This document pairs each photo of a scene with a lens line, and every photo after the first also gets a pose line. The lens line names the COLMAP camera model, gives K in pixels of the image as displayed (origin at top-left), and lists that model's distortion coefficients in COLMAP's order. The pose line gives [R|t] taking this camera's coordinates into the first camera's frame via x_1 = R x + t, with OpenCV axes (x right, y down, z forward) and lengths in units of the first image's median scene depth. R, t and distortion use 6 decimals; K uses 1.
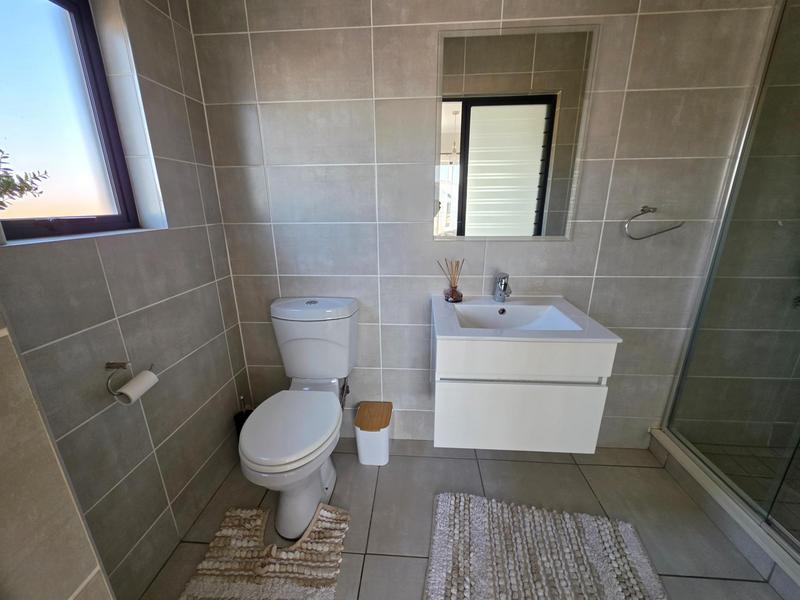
lens RADIAL K [[320.1, 0, 395.2], [0, 320.1, 297.7], [0, 0, 1]] dist [-0.001306, -0.000341]
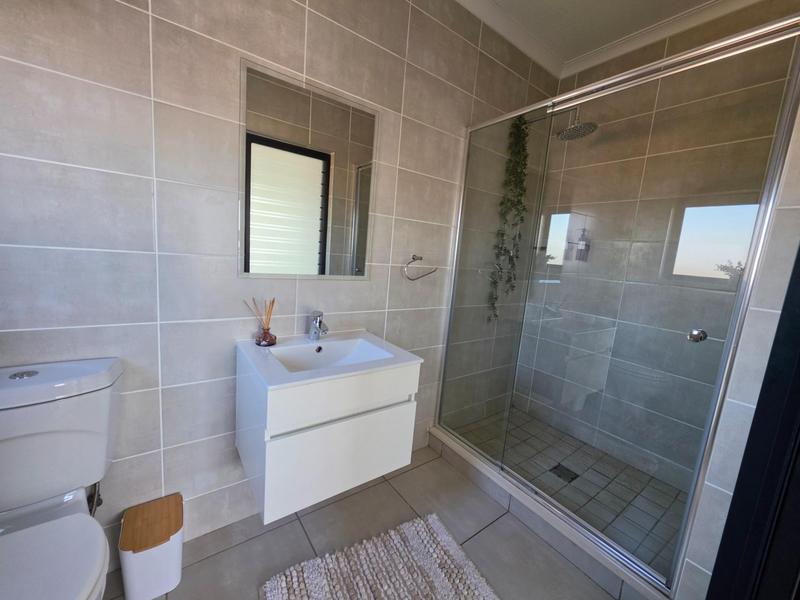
lens RADIAL K [[320.1, 0, 395.2], [0, 320.1, 297.7], [0, 0, 1]] dist [-0.001306, -0.000341]
pose [[0.757644, -0.020531, 0.652345, -0.132501], [0.097817, 0.991788, -0.082392, -0.011612], [-0.645296, 0.126235, 0.753431, 0.079826]]
